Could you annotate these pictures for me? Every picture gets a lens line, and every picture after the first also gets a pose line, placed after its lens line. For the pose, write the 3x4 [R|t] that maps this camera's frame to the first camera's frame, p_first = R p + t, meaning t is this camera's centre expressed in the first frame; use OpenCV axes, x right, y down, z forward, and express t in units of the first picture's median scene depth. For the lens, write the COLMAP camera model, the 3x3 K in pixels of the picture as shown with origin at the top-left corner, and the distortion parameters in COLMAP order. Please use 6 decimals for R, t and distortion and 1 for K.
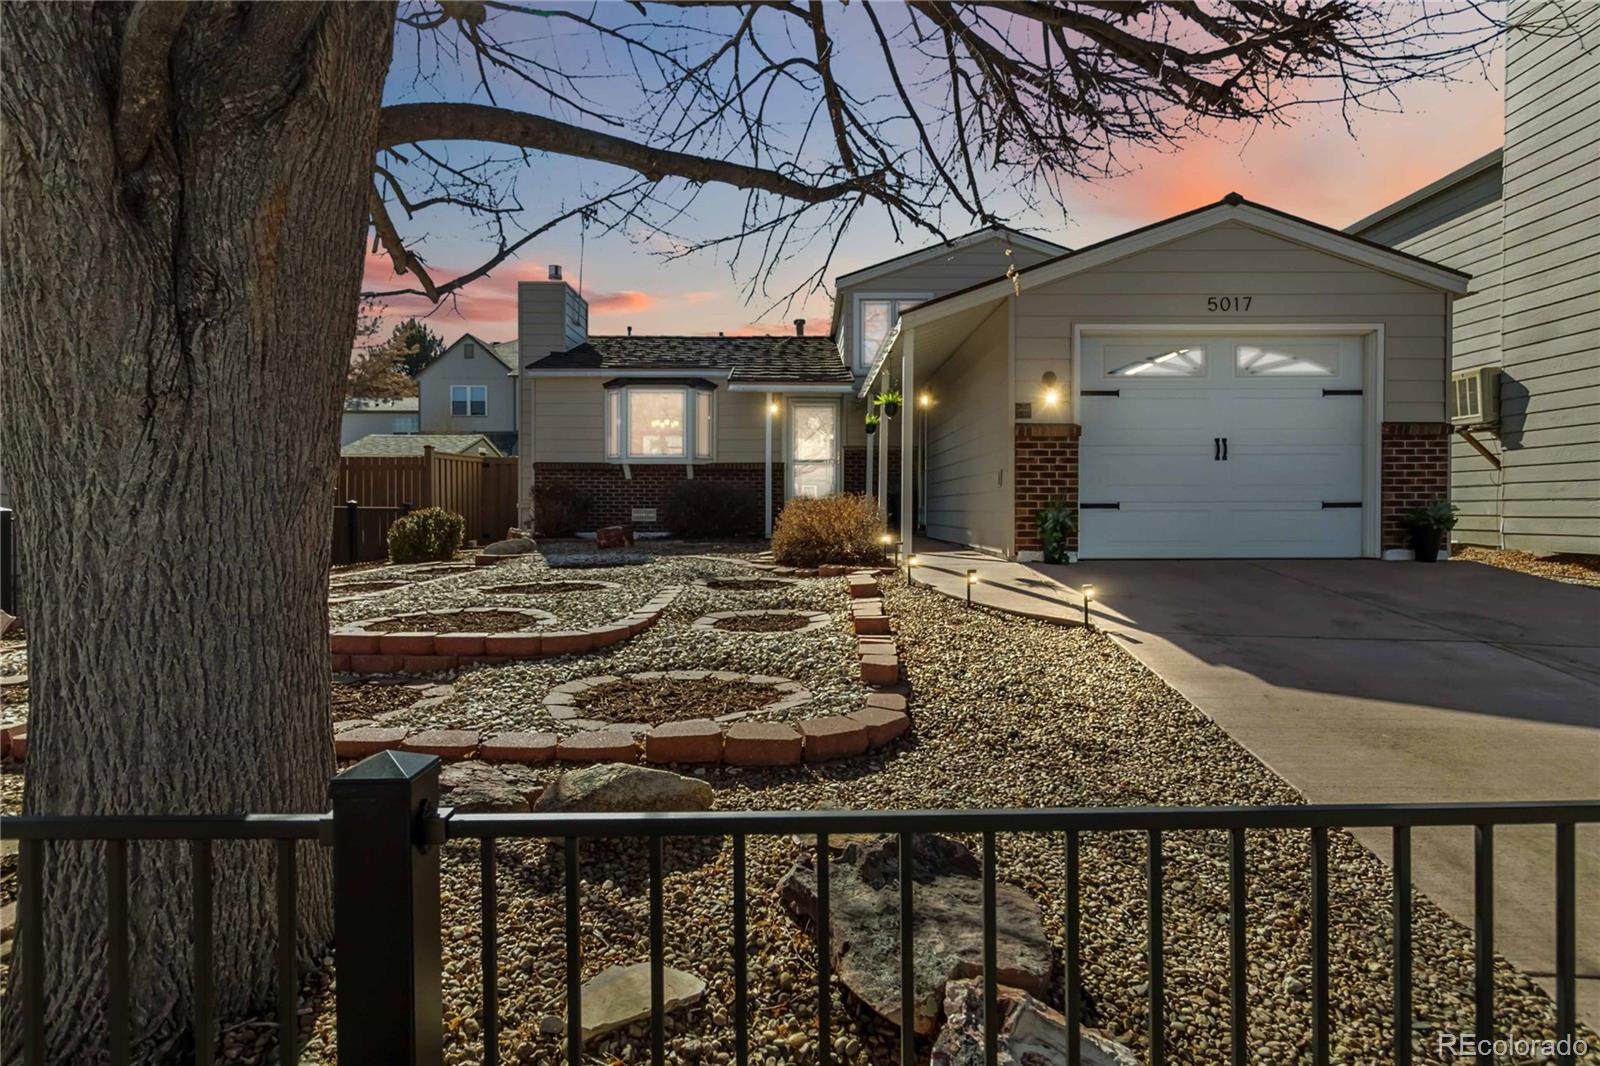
lens RADIAL K [[844.9, 0, 801.4], [0, 844.9, 510.4], [0, 0, 1]] dist [0.001448, 0.000282]
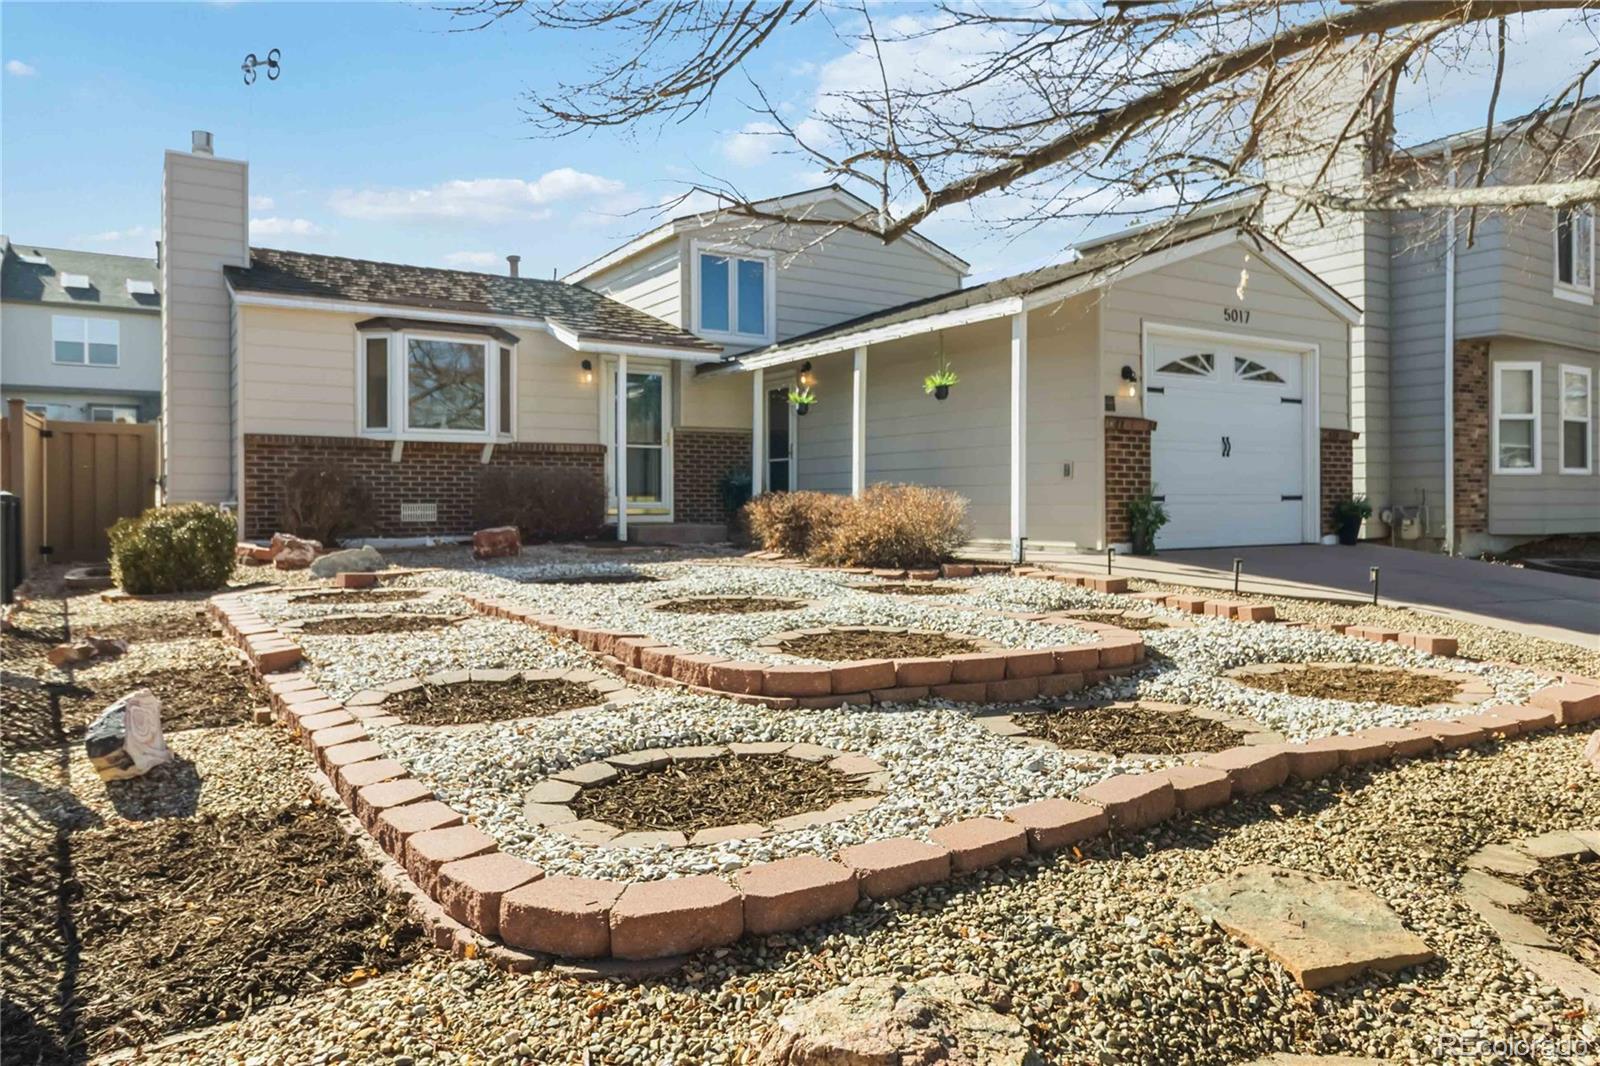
lens RADIAL K [[1062.1, 0, 799.6], [0, 1062.1, 501.0], [0, 0, 1]] dist [-0.001213, -0.000338]
pose [[0.843101, -0.000614, 0.537755, -0.727665], [0.003962, 0.999979, -0.005071, 0.002493], [-0.537741, 0.006406, 0.843086, 0.139455]]
